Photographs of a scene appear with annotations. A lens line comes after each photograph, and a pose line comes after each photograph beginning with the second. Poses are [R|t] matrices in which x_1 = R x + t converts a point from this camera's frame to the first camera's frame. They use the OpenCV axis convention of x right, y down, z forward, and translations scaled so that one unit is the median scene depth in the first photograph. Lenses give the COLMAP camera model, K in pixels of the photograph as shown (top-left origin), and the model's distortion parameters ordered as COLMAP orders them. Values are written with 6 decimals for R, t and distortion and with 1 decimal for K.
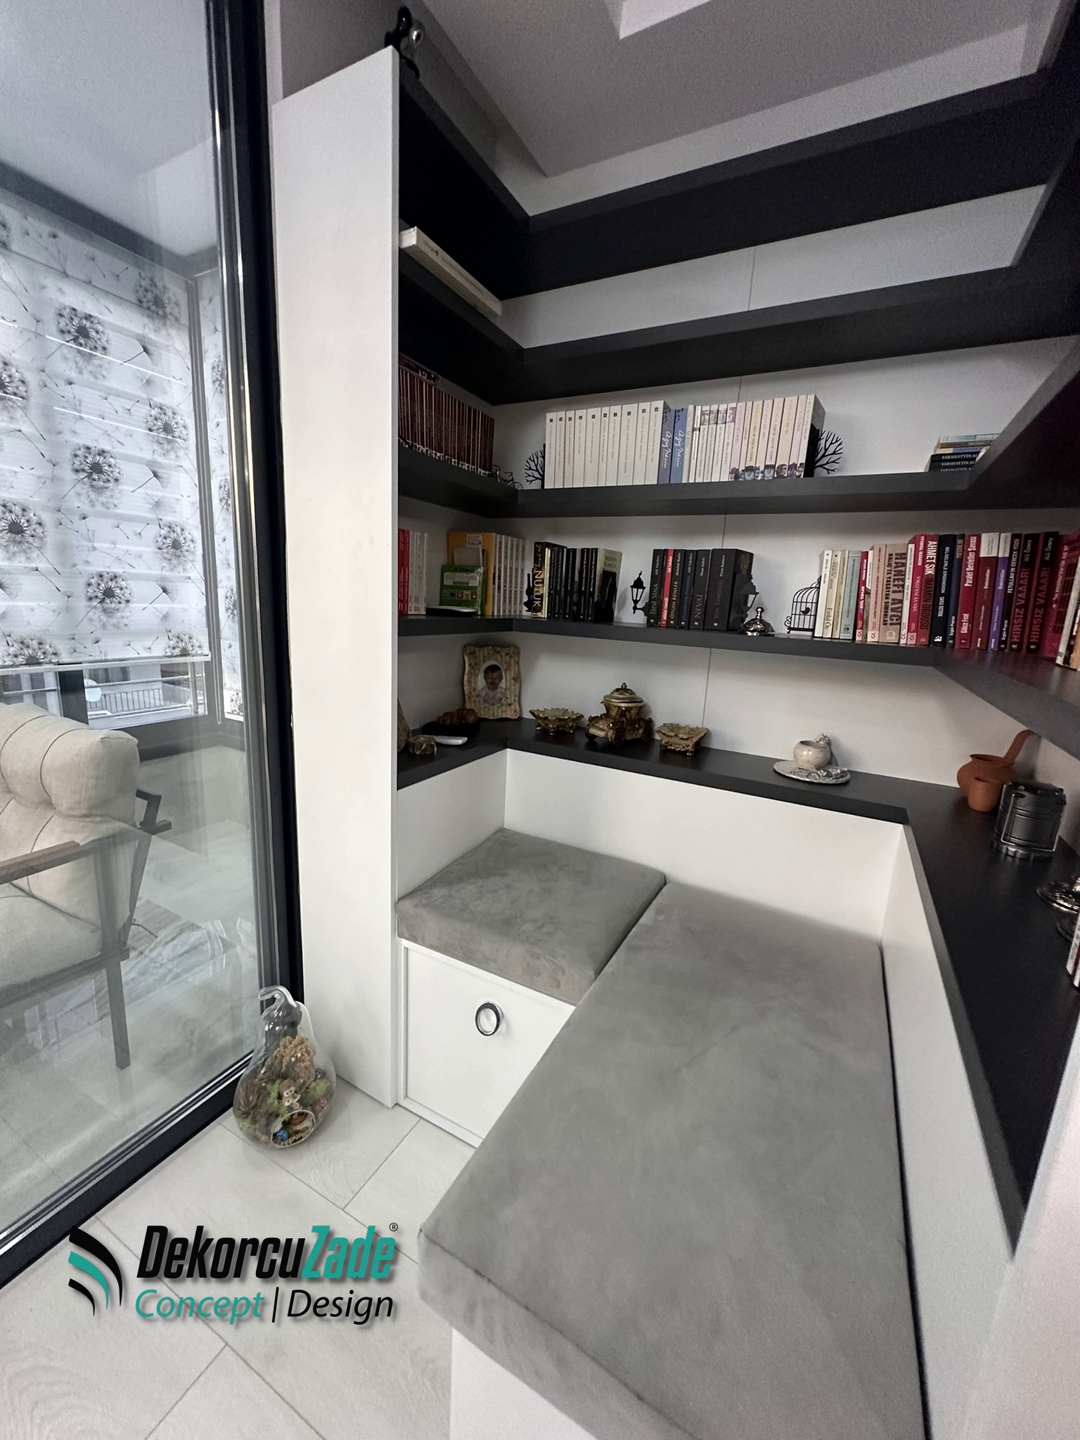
lens RADIAL K [[577.4, 0, 540.3], [0, 577.4, 717.0], [0, 0, 1]] dist [-0.003865, 0.001439]
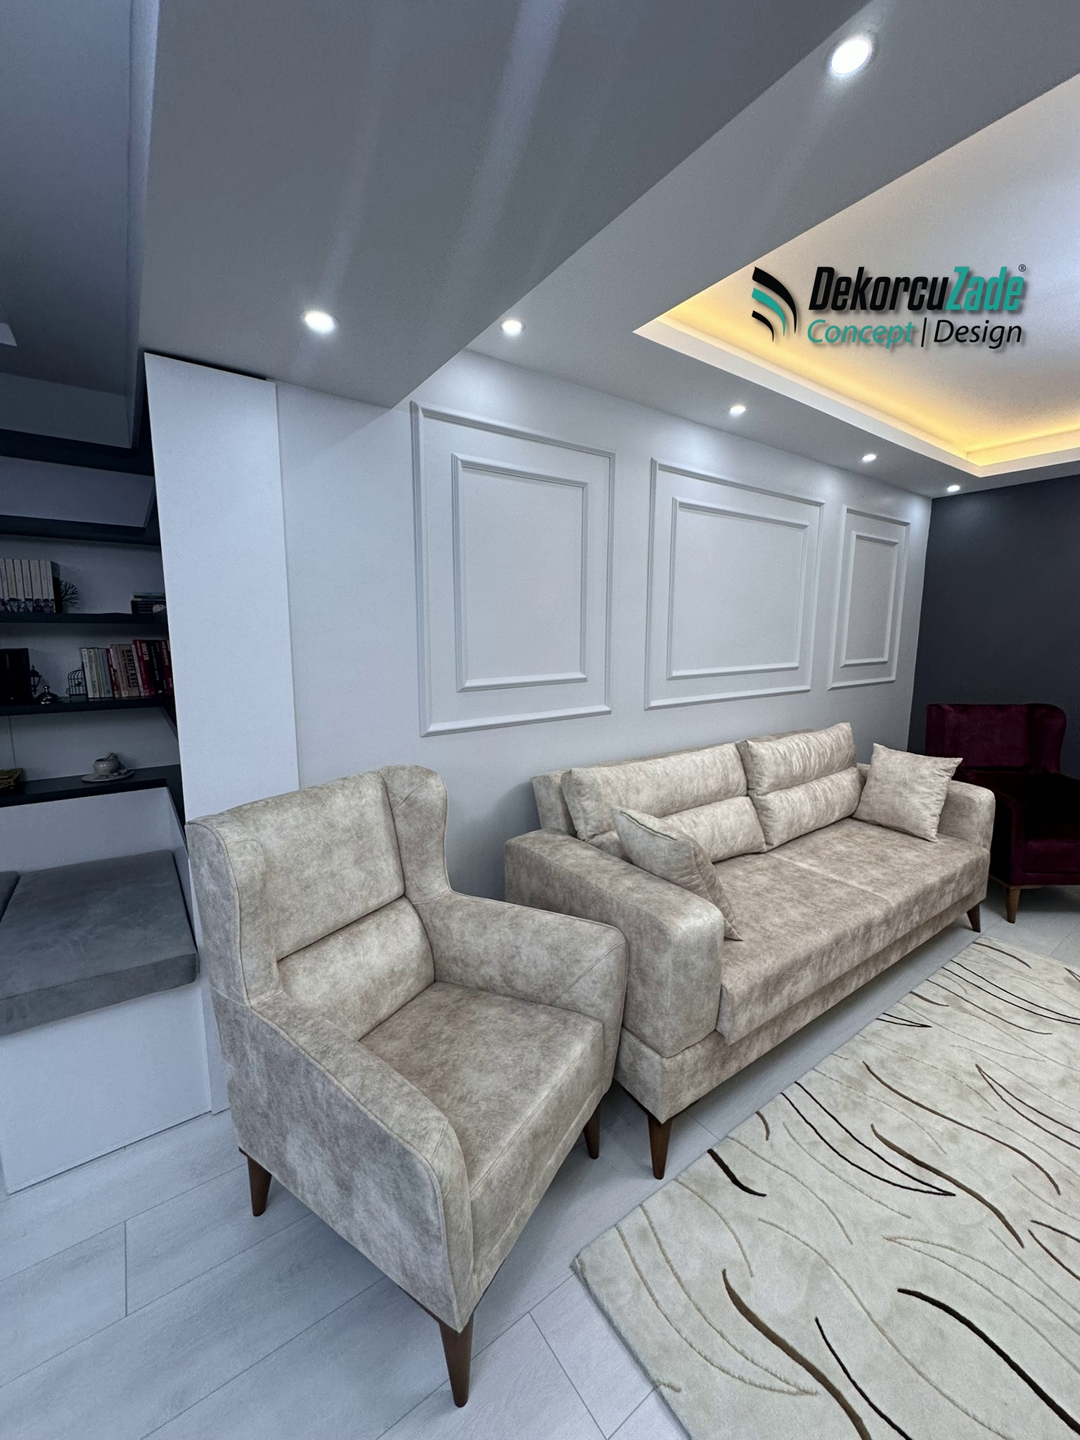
lens RADIAL K [[577.4, 0, 540.5], [0, 577.4, 717.3], [0, 0, 1]] dist [-0.003865, 0.001439]
pose [[0.439282, -0.179109, 0.880313, -0.440317], [0.198487, 0.975056, 0.099339, 0.012343], [-0.876147, 0.131093, 0.463876, -0.935797]]
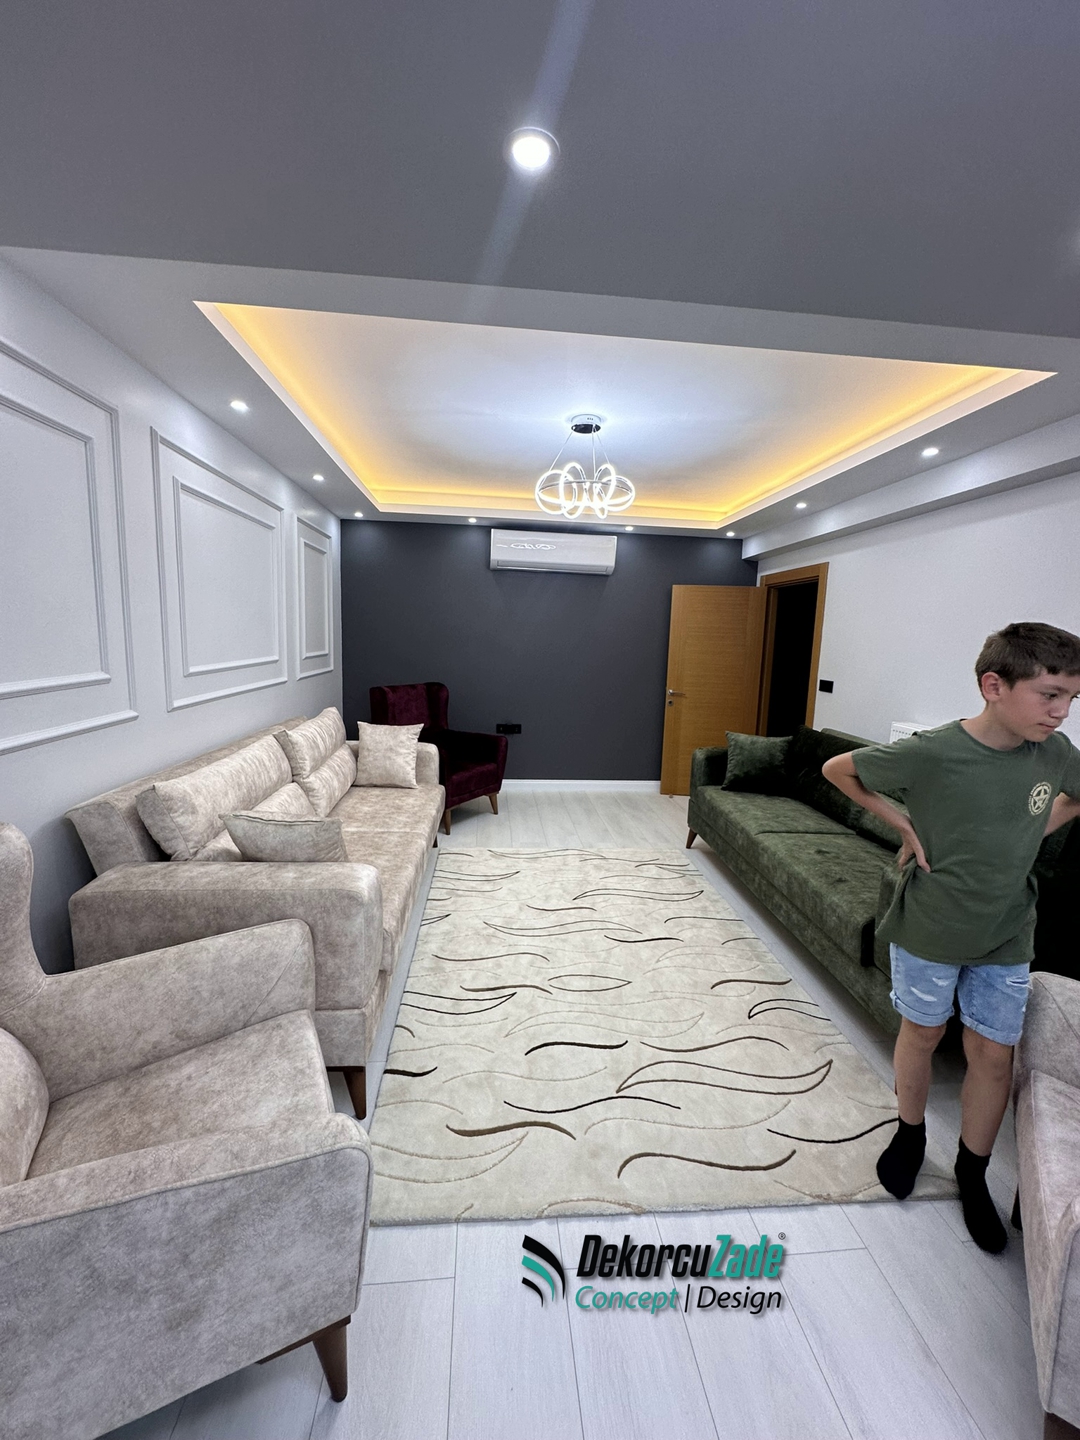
lens RADIAL K [[577.4, 0, 540.6], [0, 577.4, 716.9], [0, 0, 1]] dist [-0.003865, 0.001439]
pose [[-0.545869, -0.181772, 0.817916, -0.590787], [0.109825, 0.952239, 0.284920, -0.102551], [-0.830642, 0.245357, -0.499835, -0.409190]]
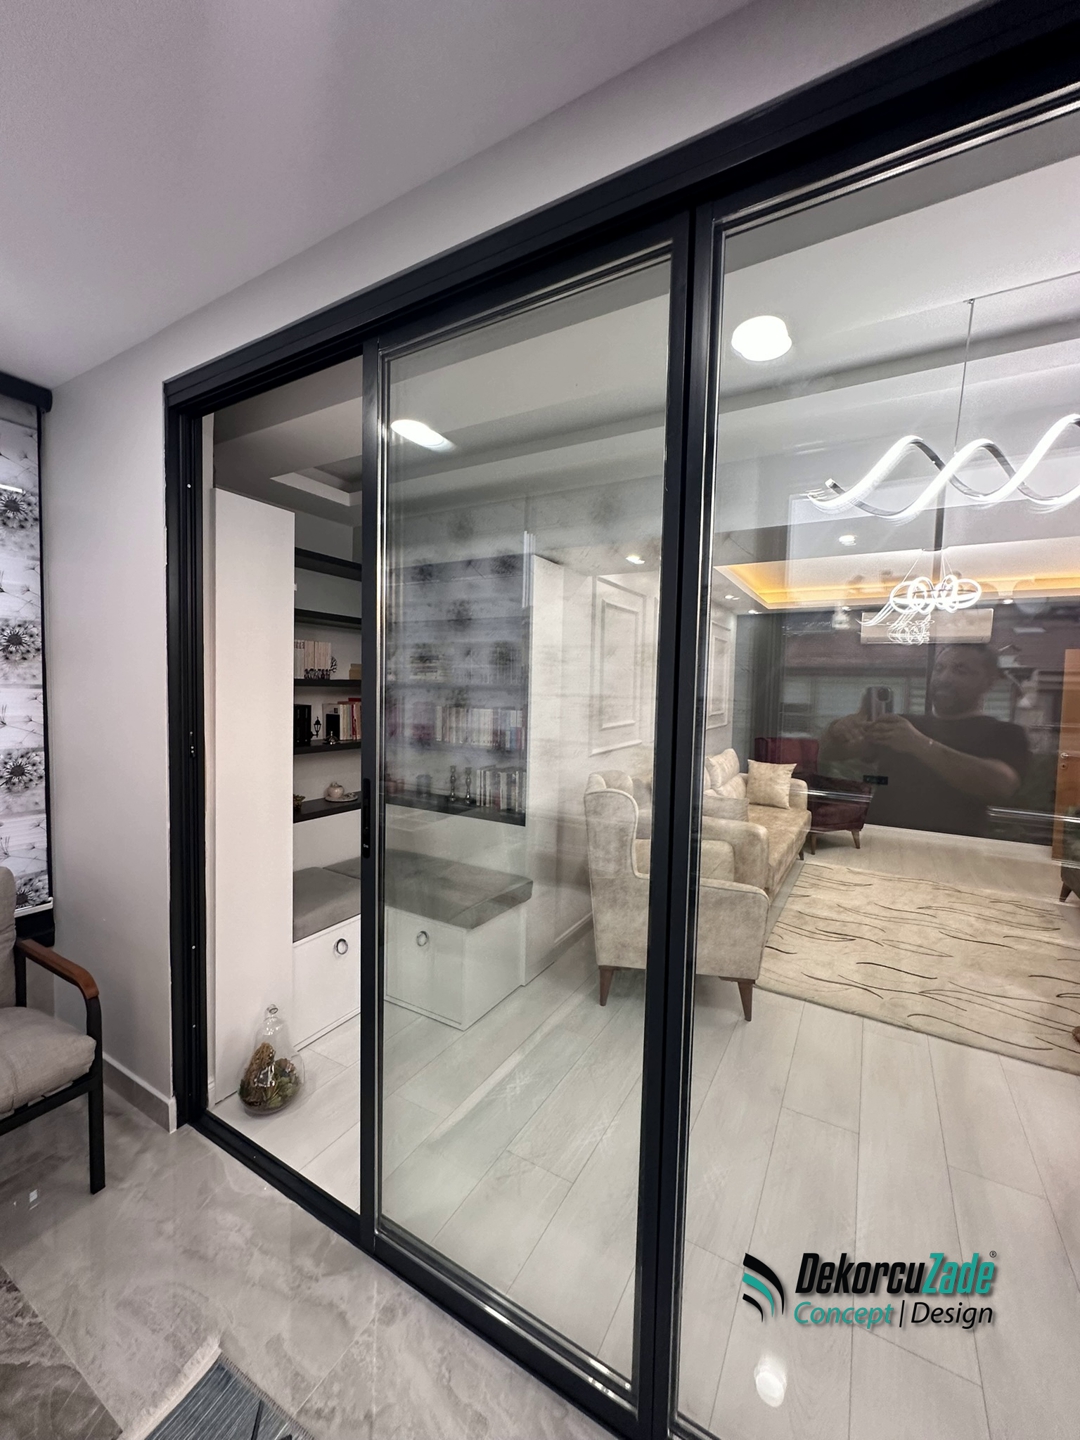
lens RADIAL K [[577.4, 0, 540.9], [0, 577.4, 716.7], [0, 0, 1]] dist [-0.003865, 0.001439]
pose [[0.039376, -0.100842, 0.994123, -1.782820], [0.180186, 0.979302, 0.092202, -0.295744], [-0.982844, 0.175496, 0.056732, 0.044094]]
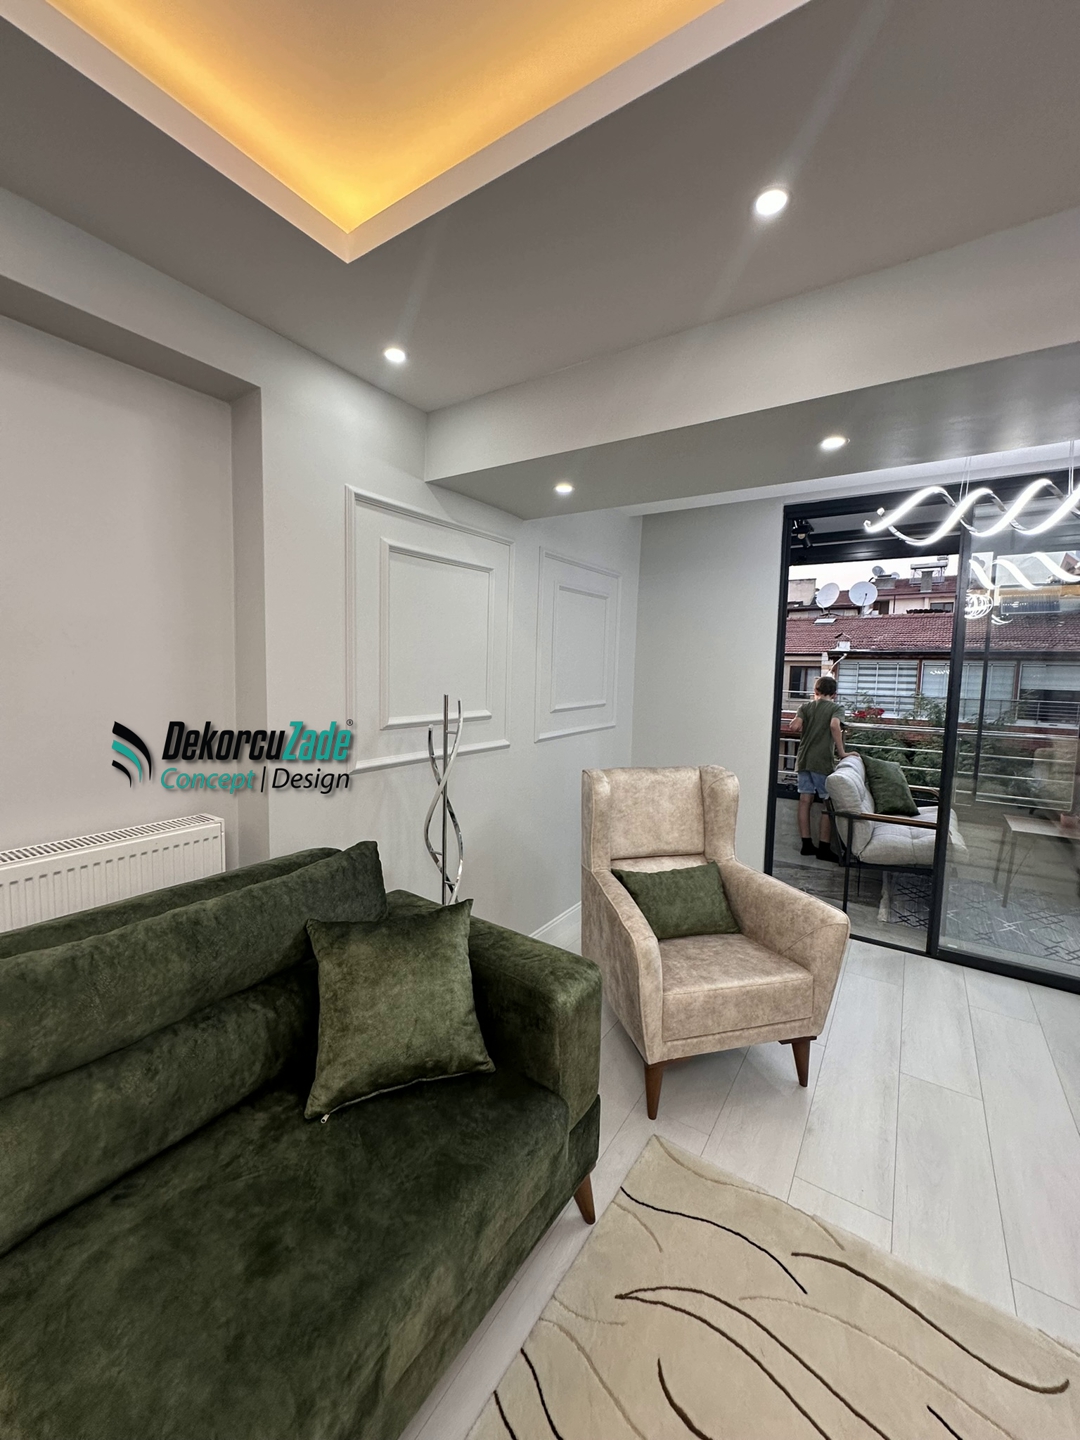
lens RADIAL K [[577.4, 0, 539.6], [0, 577.4, 716.9], [0, 0, 1]] dist [-0.003865, 0.001439]
pose [[-0.090137, 0.033369, -0.995370, 0.975929], [-0.227069, 0.972427, 0.053163, 0.251614], [0.969698, 0.230809, -0.080075, -1.803092]]
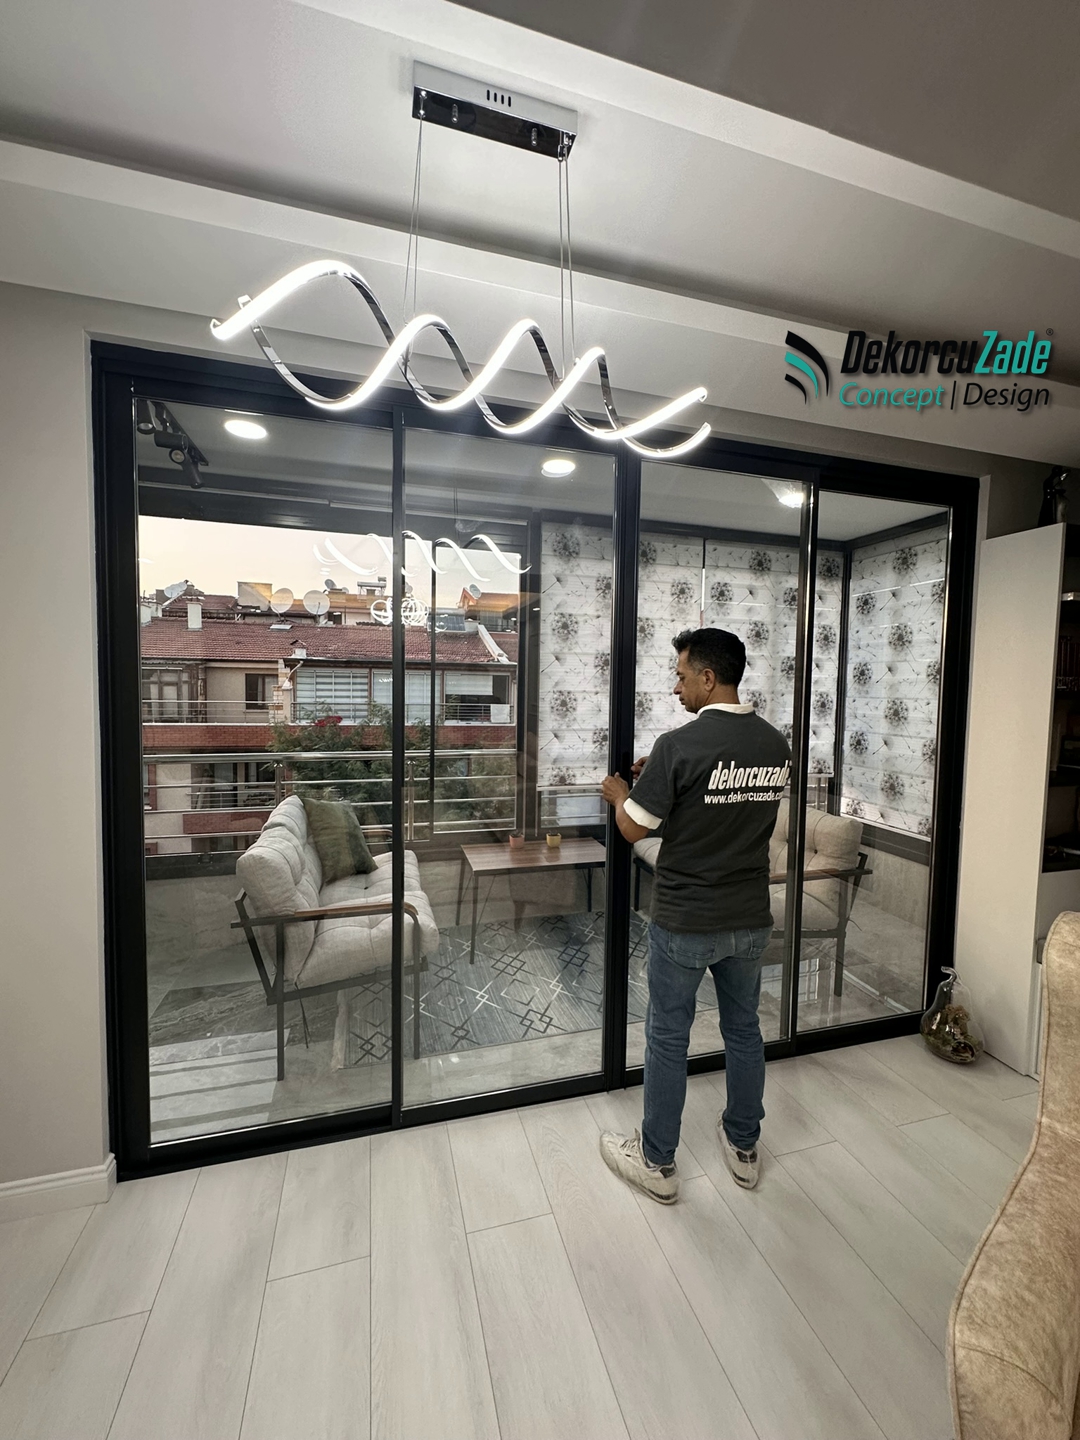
lens RADIAL K [[577.4, 0, 542.7], [0, 577.4, 717.2], [0, 0, 1]] dist [-0.003865, 0.001439]
pose [[0.702066, 0.001686, -0.712110, -0.059733], [-0.127981, 0.984014, -0.123847, 0.066644], [0.700517, 0.178086, 0.691058, -1.249995]]
